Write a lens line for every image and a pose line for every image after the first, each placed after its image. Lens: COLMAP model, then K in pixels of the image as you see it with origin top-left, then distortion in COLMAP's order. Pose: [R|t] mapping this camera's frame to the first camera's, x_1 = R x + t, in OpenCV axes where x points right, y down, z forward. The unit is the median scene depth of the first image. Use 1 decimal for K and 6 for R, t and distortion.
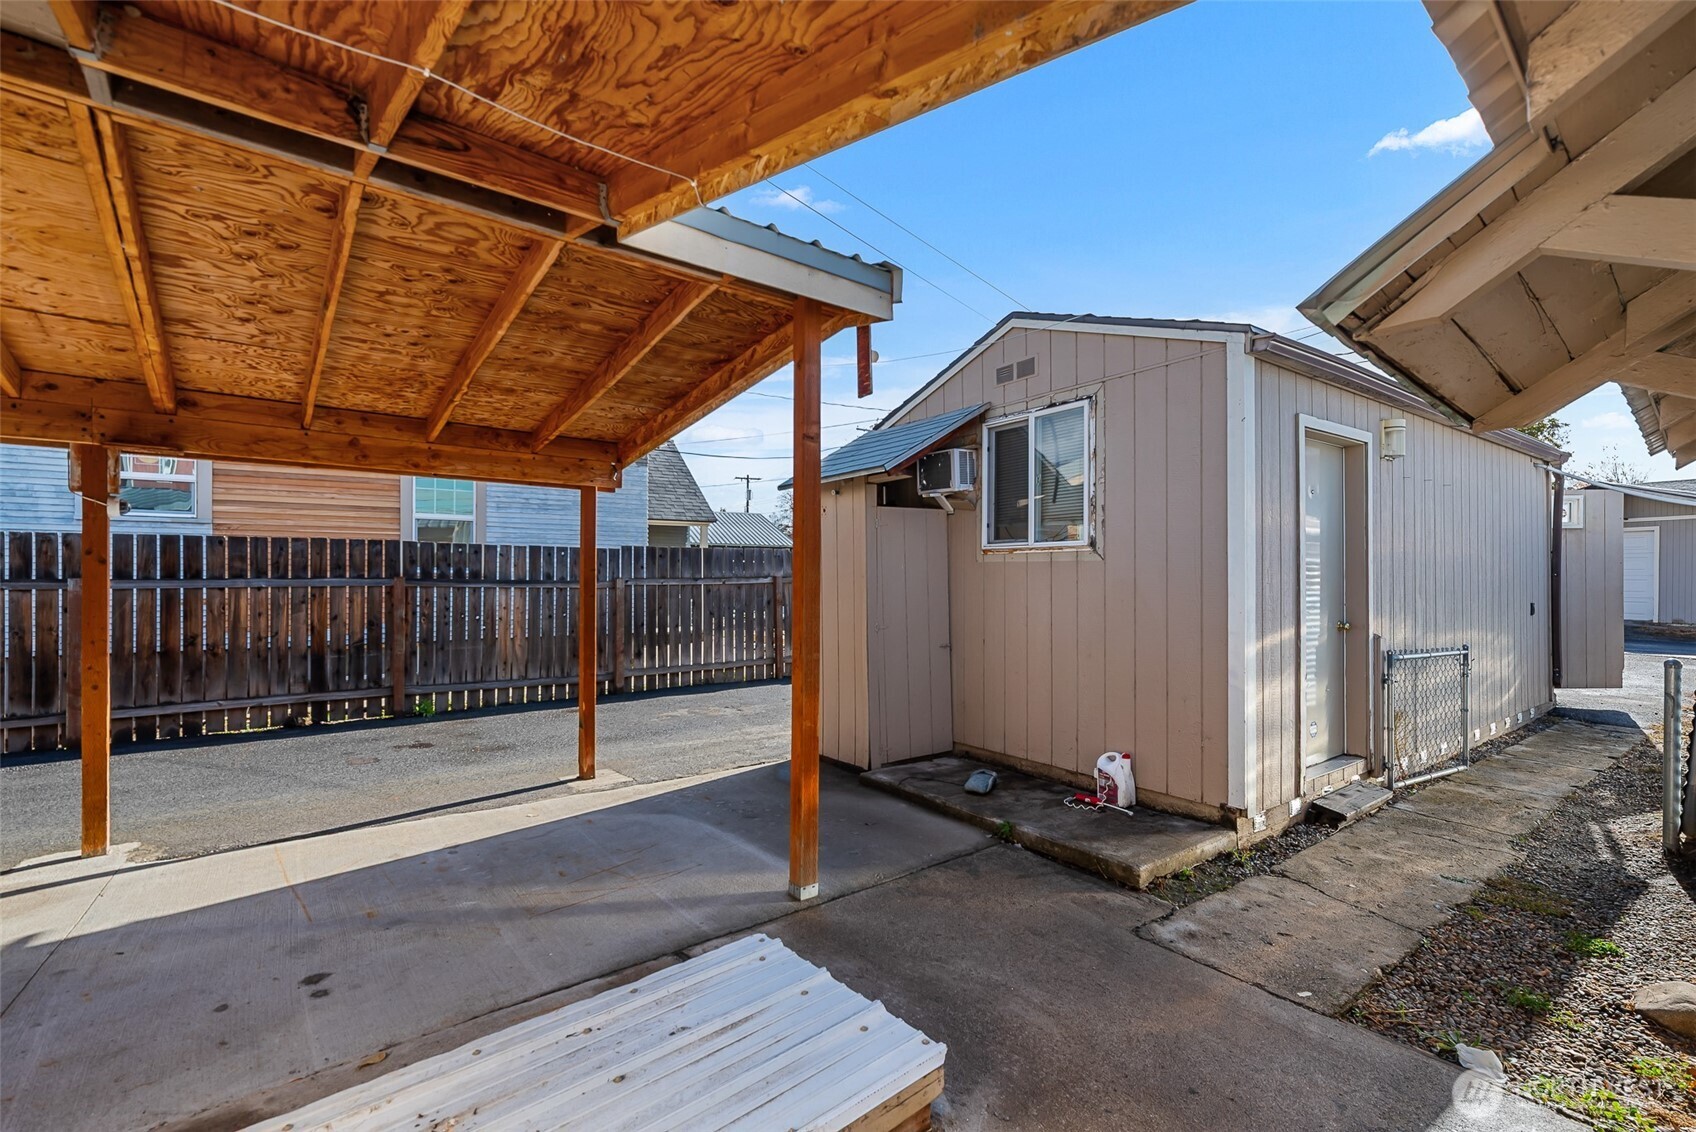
lens RADIAL K [[749.7, 0, 851.8], [0, 749.7, 570.6], [0, 0, 1]] dist [-0.001862, 0.001041]
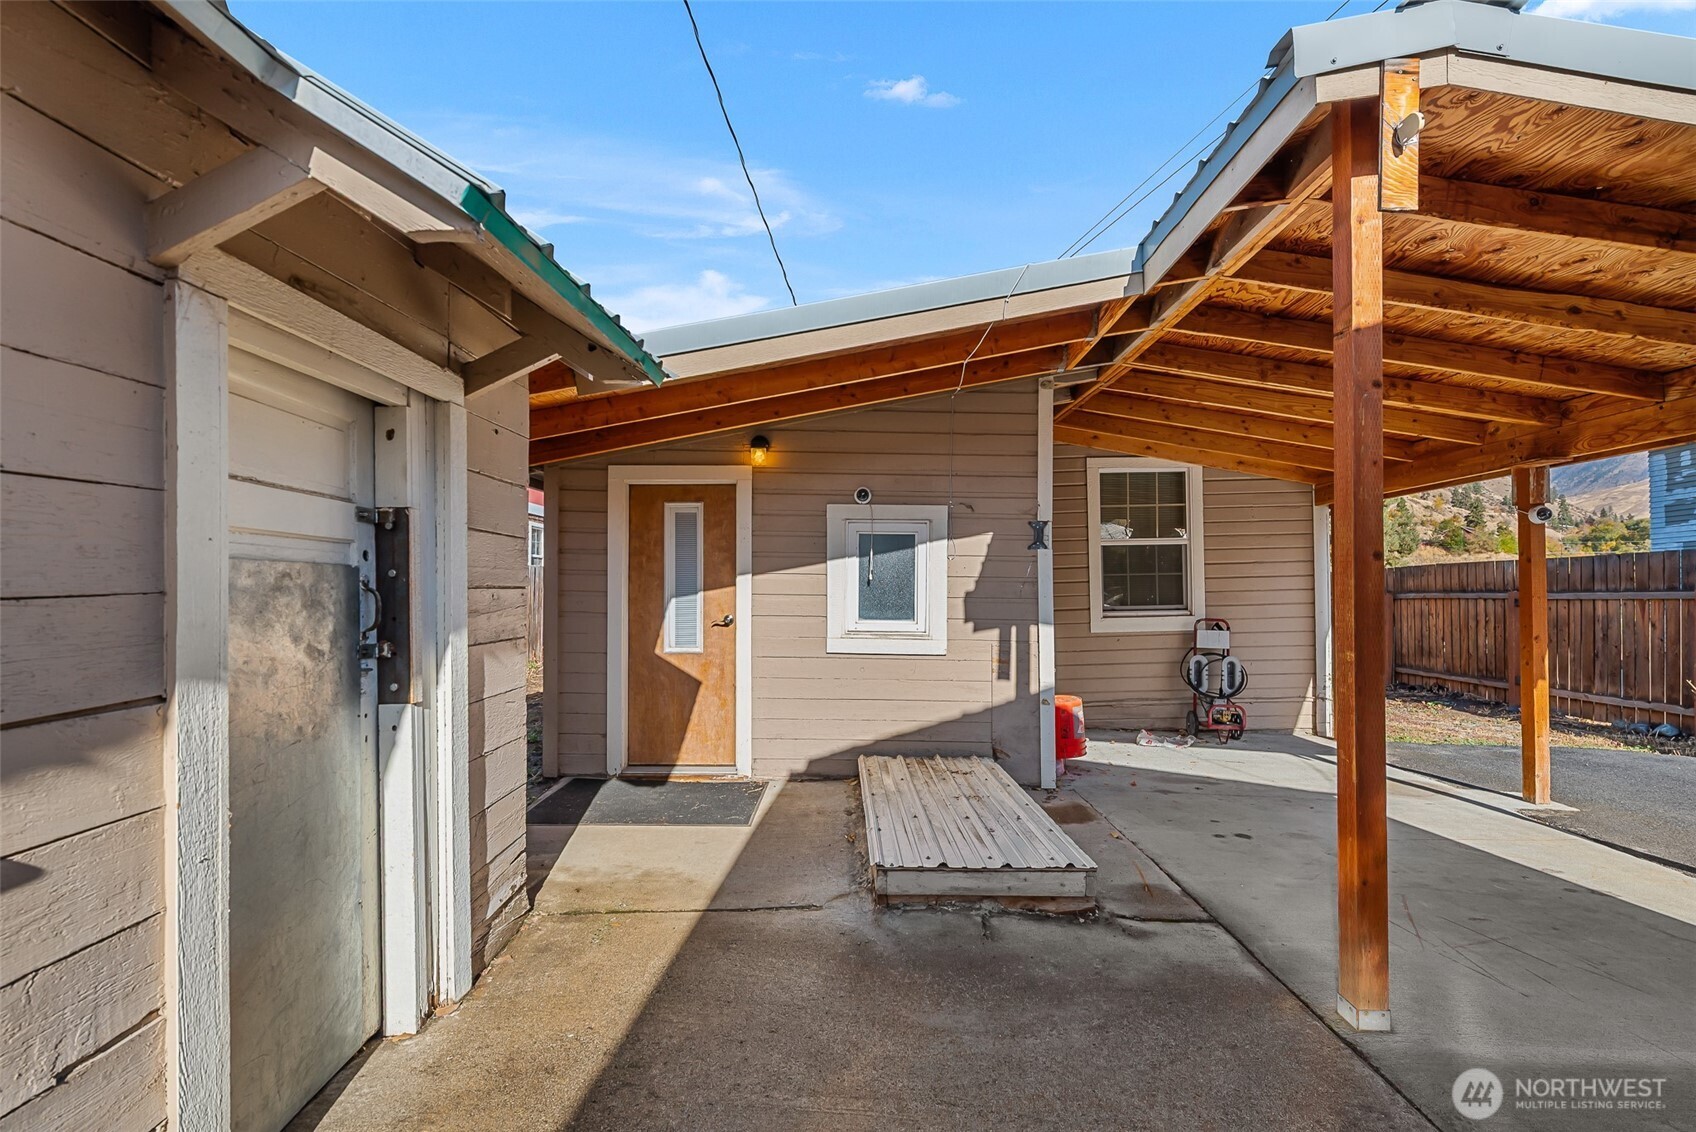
lens RADIAL K [[749.7, 0, 857.1], [0, 749.7, 585.9], [0, 0, 1]] dist [-0.001862, 0.001041]
pose [[-0.642224, -0.018405, -0.766296, 0.618272], [-0.001681, 0.999743, -0.022604, 0.055825], [0.766515, -0.013229, -0.642090, 0.918549]]
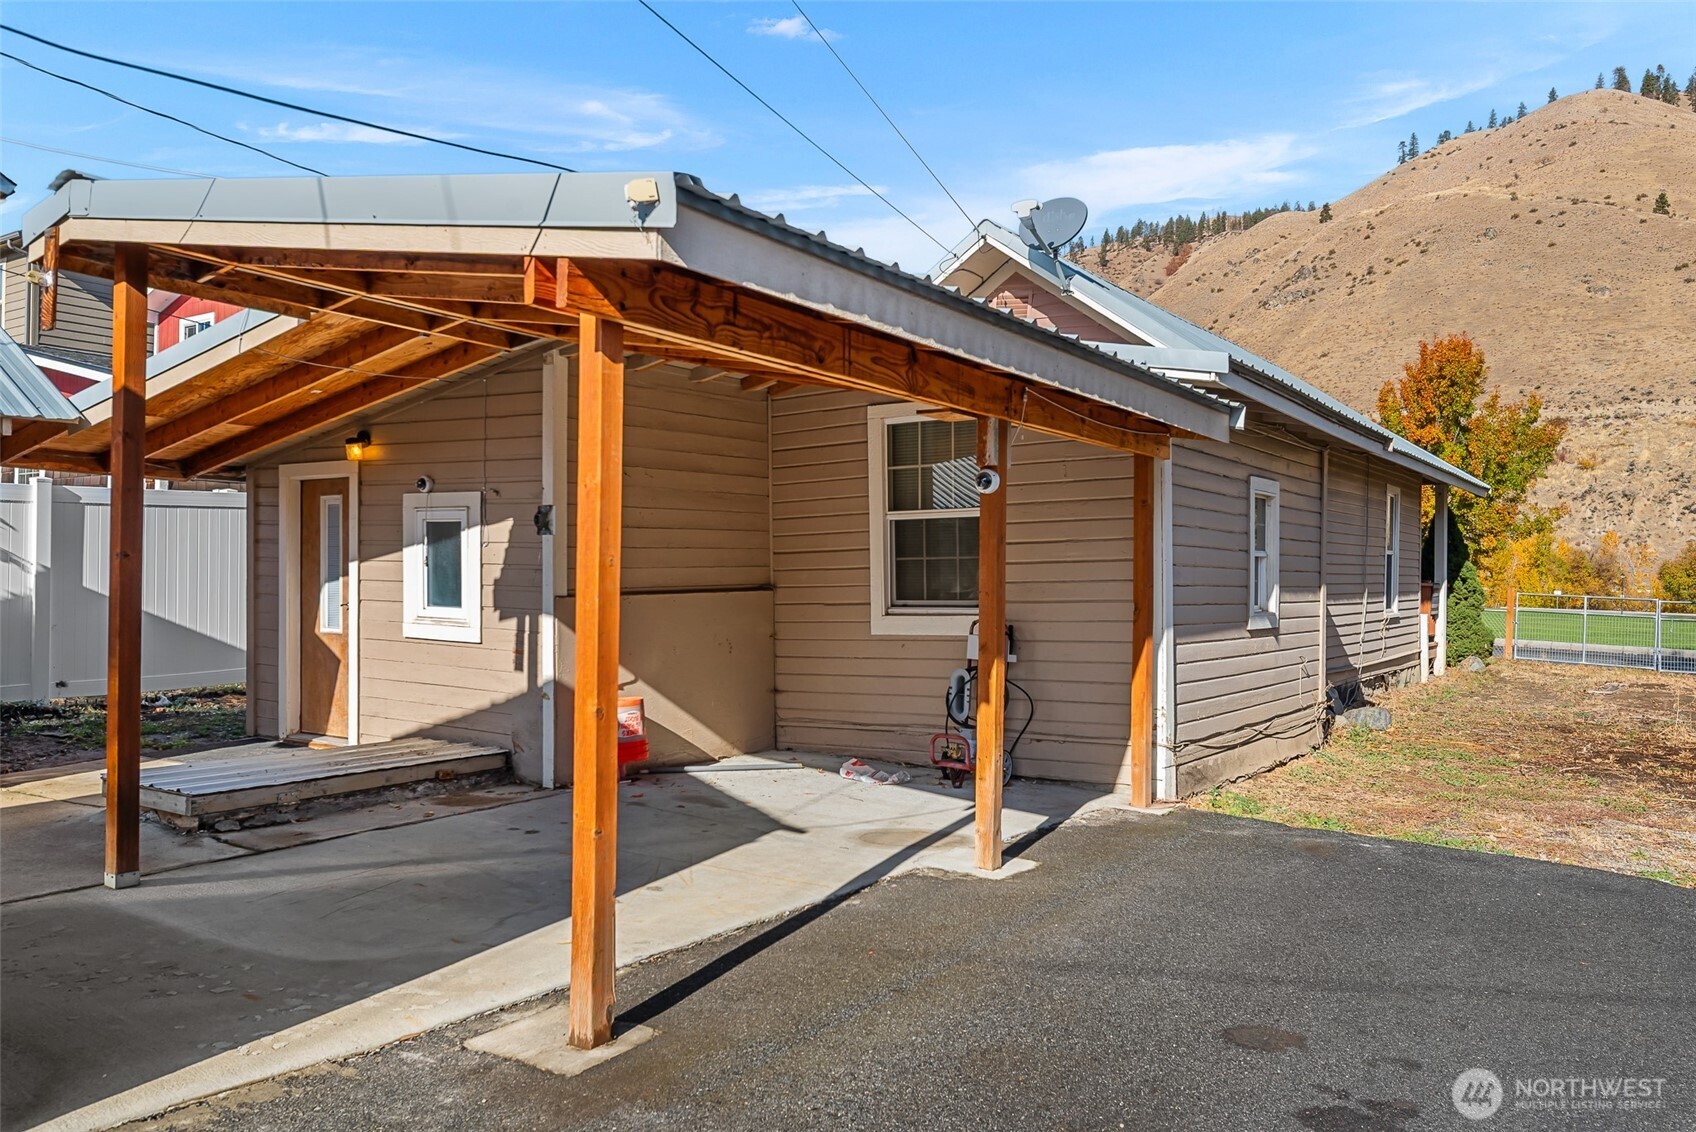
lens RADIAL K [[1226.0, 0, 854.5], [0, 1226.0, 576.5], [0, 0, 1]] dist [0.002320, -0.000564]
pose [[-0.953646, -0.017572, -0.300417, -0.396525], [-0.015696, 0.999839, -0.008658, 0.040989], [0.300521, -0.003541, -0.953769, 2.313380]]
